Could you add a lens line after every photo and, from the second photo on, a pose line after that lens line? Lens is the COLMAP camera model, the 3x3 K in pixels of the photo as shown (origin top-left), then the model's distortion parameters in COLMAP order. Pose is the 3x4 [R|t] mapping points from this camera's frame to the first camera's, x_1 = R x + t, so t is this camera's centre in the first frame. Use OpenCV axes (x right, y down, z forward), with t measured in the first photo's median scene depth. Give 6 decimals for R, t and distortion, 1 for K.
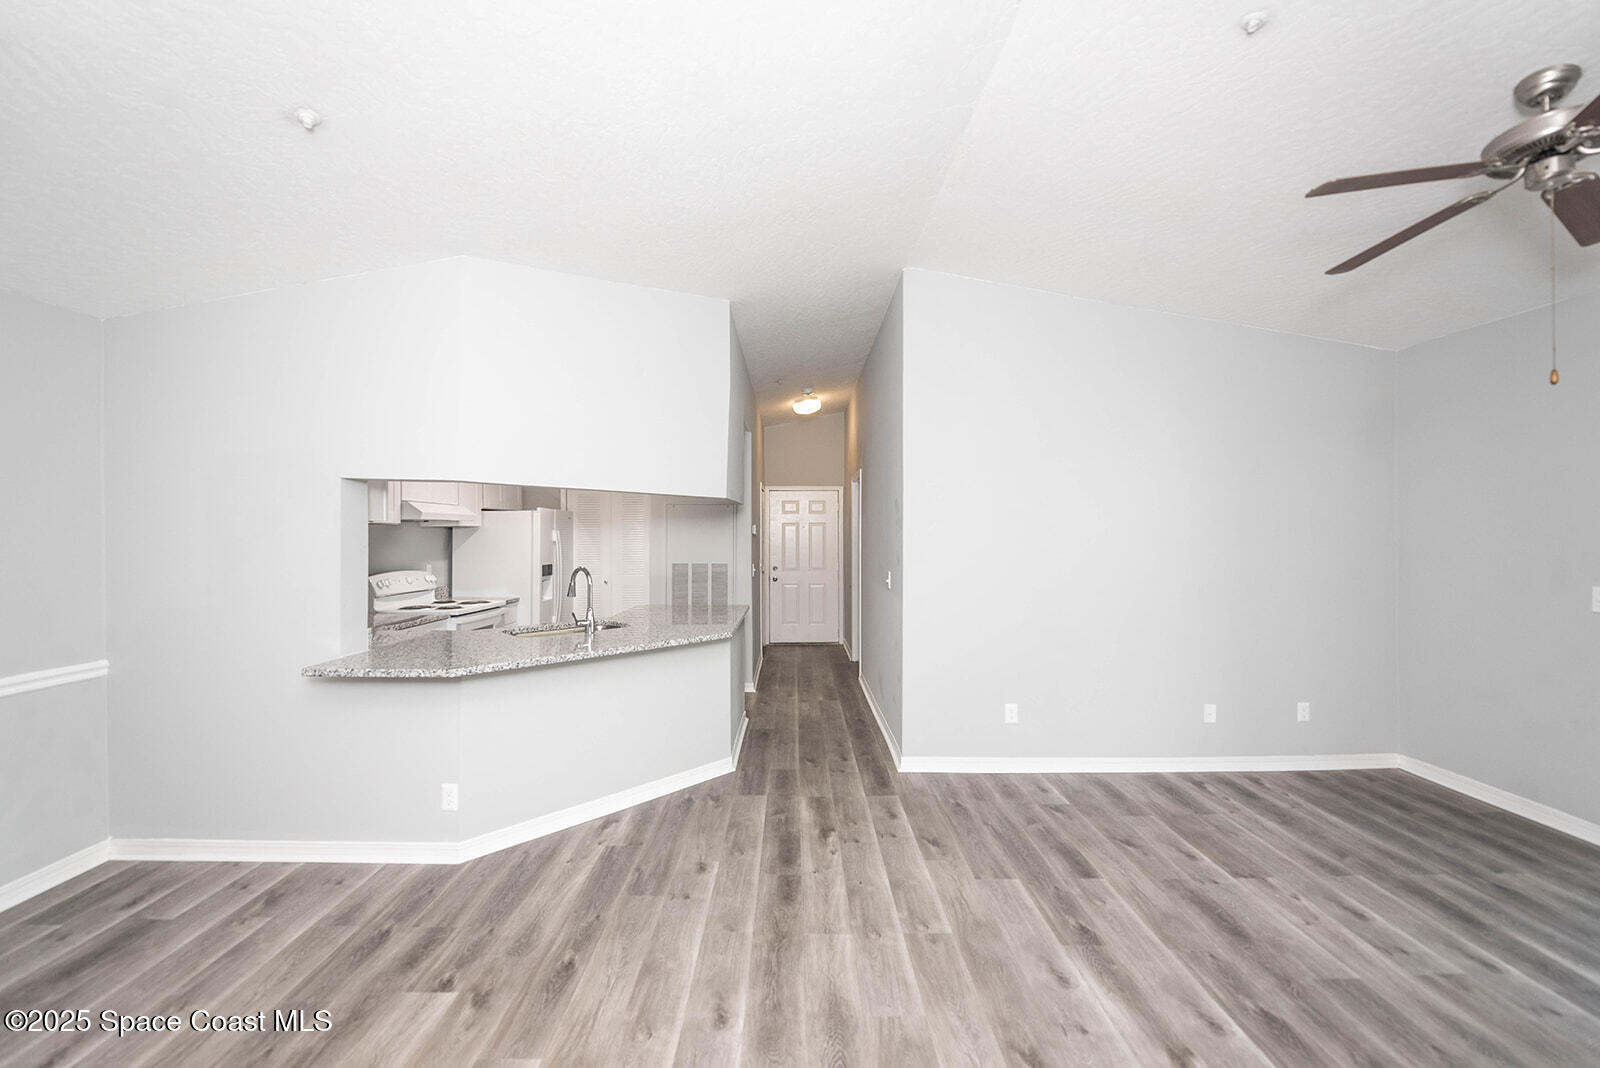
lens RADIAL K [[640.5, 0, 801.3], [0, 640.5, 535.8], [0, 0, 1]] dist [0.002818, -0.004308]
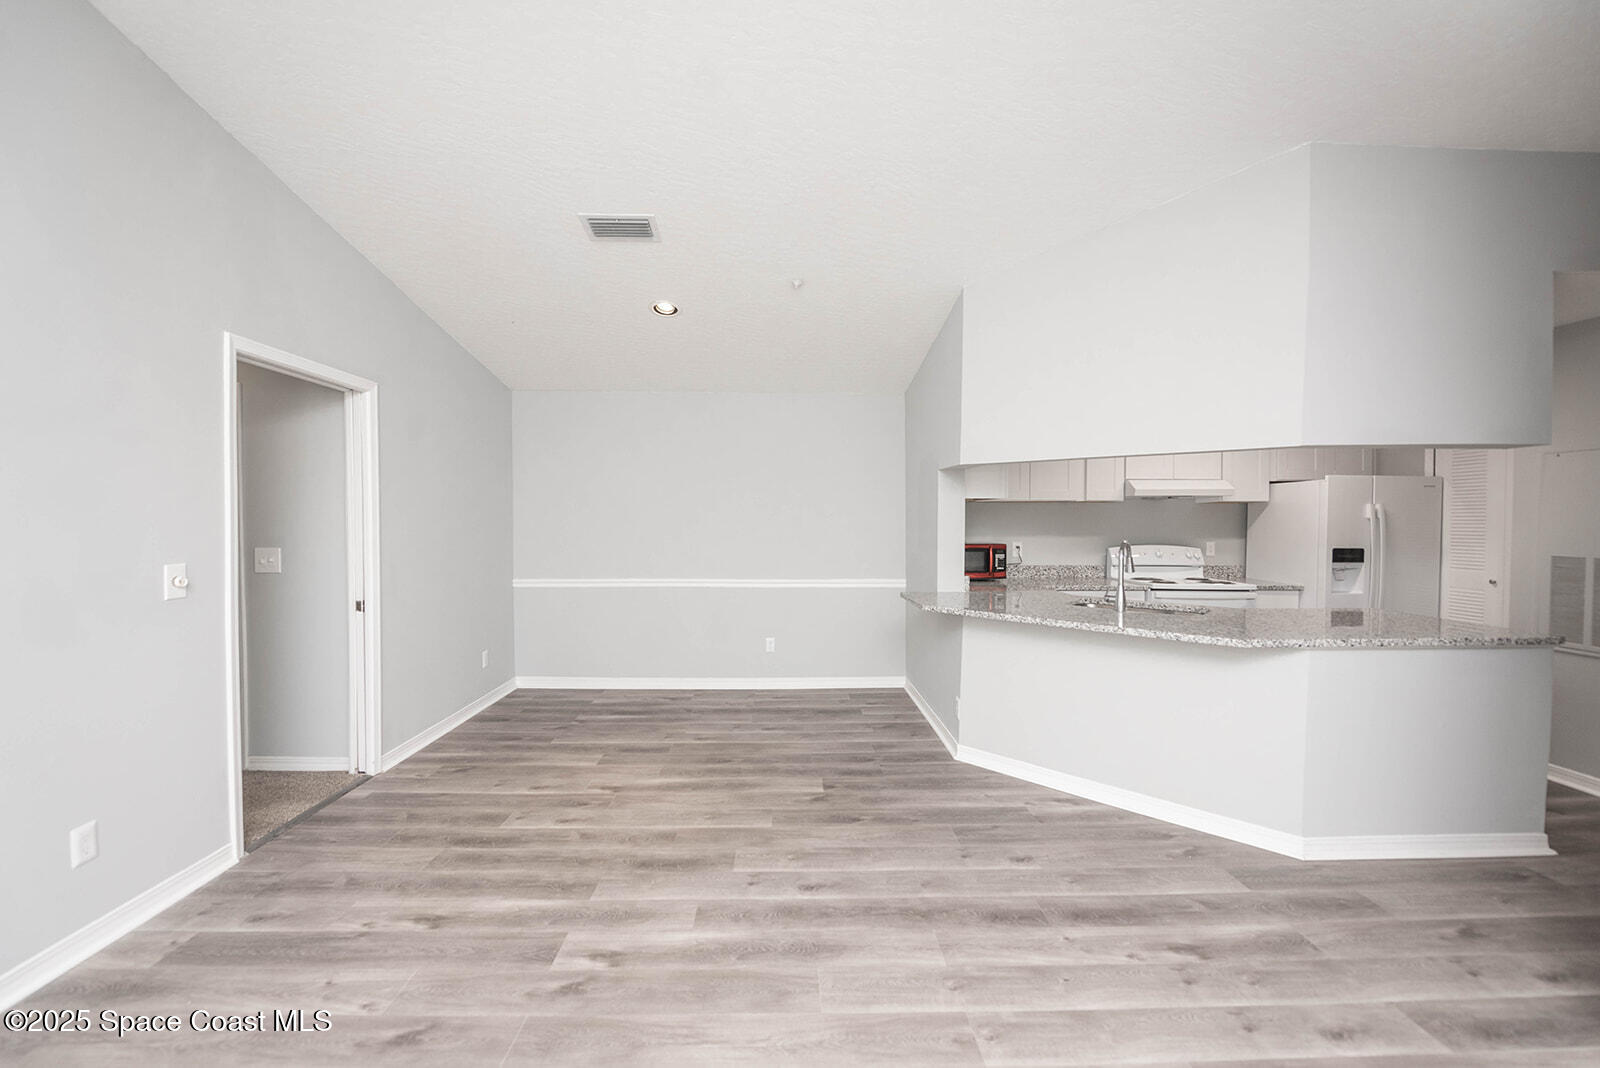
lens RADIAL K [[650.1, 0, 792.3], [0, 650.1, 536.9], [0, 0, 1]] dist [0.000060, -0.005159]
pose [[0.002818, 0.023917, -0.999710, 0.727220], [-0.003443, 0.999708, 0.023908, 0.028139], [0.999990, 0.003375, 0.002899, 0.624245]]
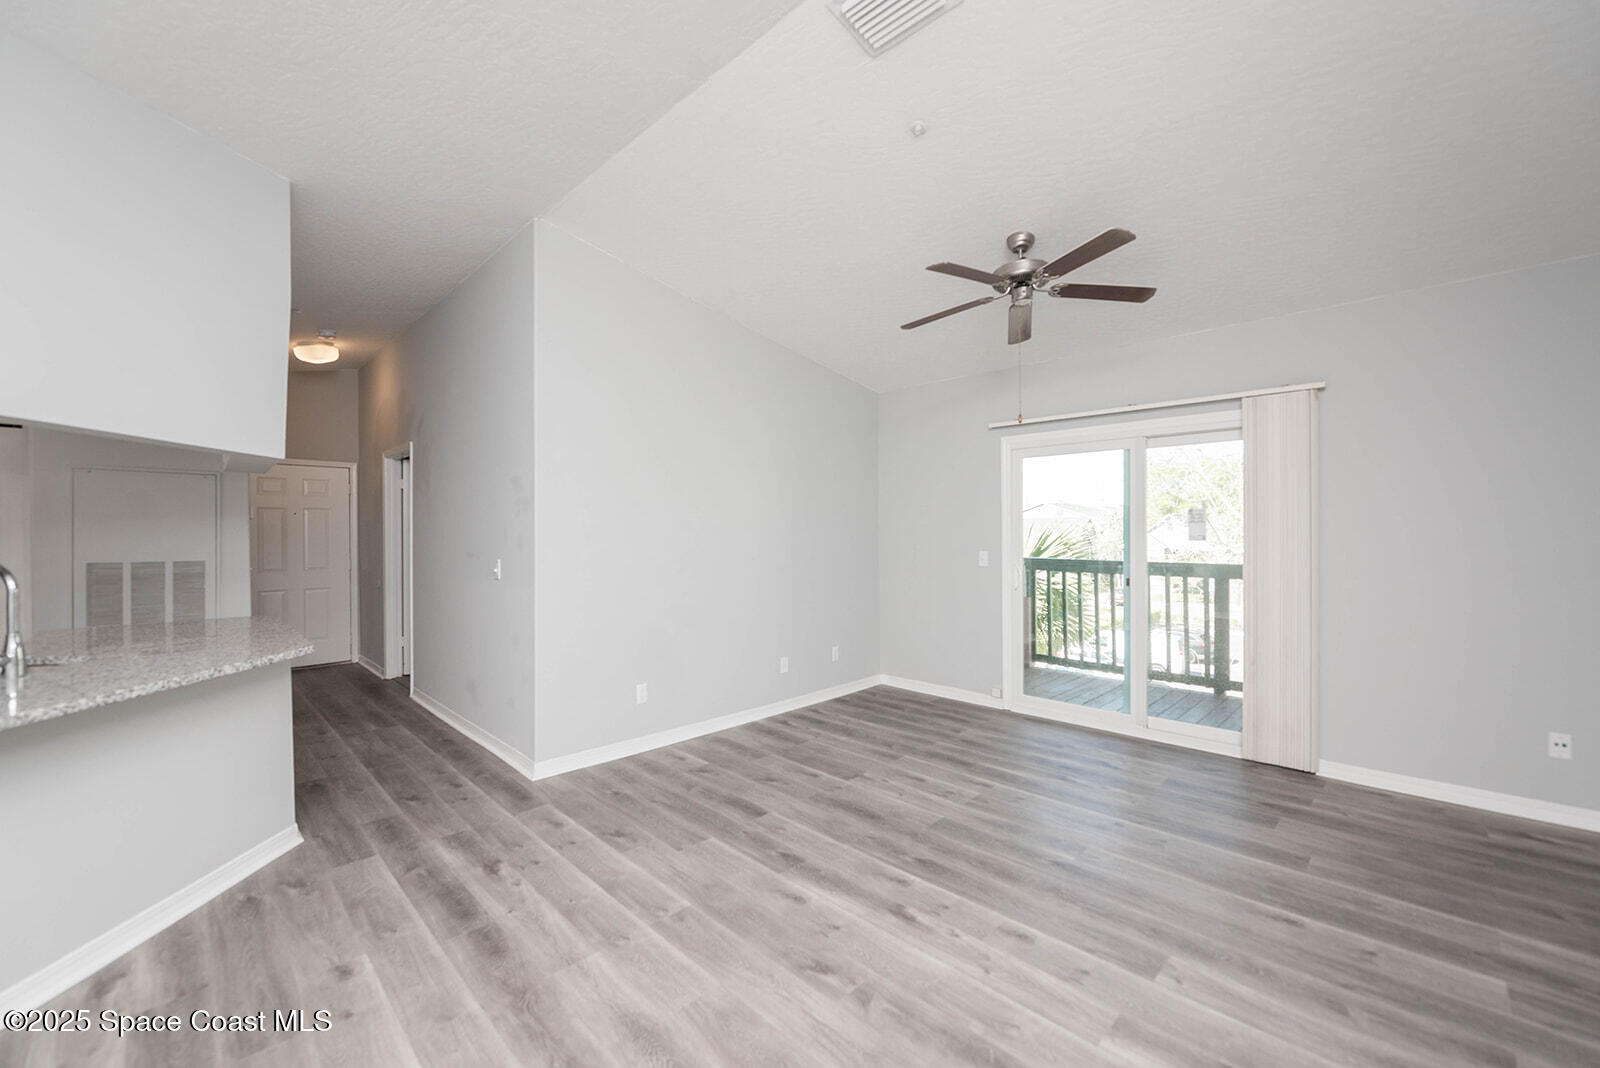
lens RADIAL K [[640.5, 0, 801.3], [0, 640.5, 535.8], [0, 0, 1]] dist [0.002818, -0.004308]
pose [[0.715157, -0.005831, 0.698940, -0.267850], [0.003934, 0.999983, 0.004317, 0.032153], [-0.698953, -0.000338, 0.715168, 0.131047]]
